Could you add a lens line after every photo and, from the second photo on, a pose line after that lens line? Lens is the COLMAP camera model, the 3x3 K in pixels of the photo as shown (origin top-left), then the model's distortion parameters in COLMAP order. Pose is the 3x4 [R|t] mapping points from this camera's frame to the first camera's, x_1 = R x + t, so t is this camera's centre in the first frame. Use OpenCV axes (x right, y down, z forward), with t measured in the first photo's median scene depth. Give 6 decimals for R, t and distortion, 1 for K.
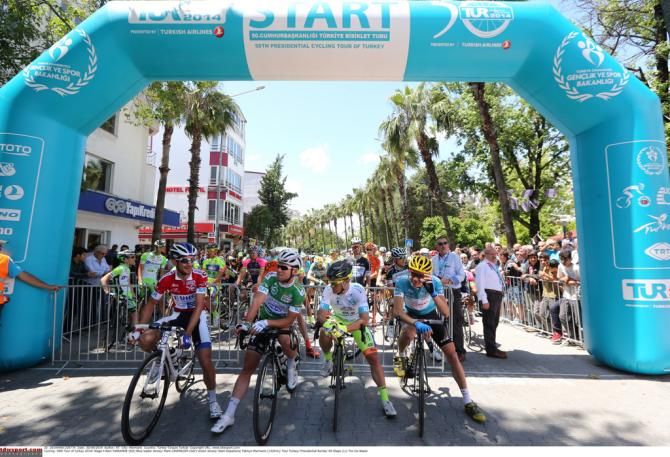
lens RADIAL K [[363.5, 0, 334.3], [0, 363.5, 217.7], [0, 0, 1]] dist [-0.001635, -0.000402]
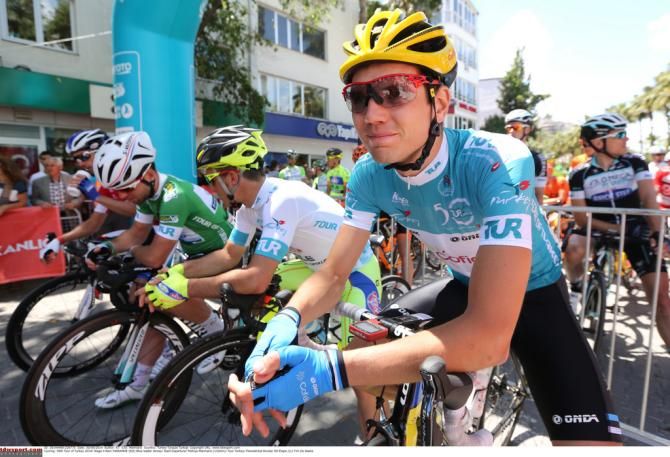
lens RADIAL K [[363.5, 0, 334.3], [0, 363.5, 217.7], [0, 0, 1]] dist [-0.001635, -0.000402]
pose [[0.773301, 0.043289, -0.632559, 0.047098], [0.087717, 0.980769, 0.174352, 0.018304], [0.627942, -0.190313, 0.754633, 0.091869]]
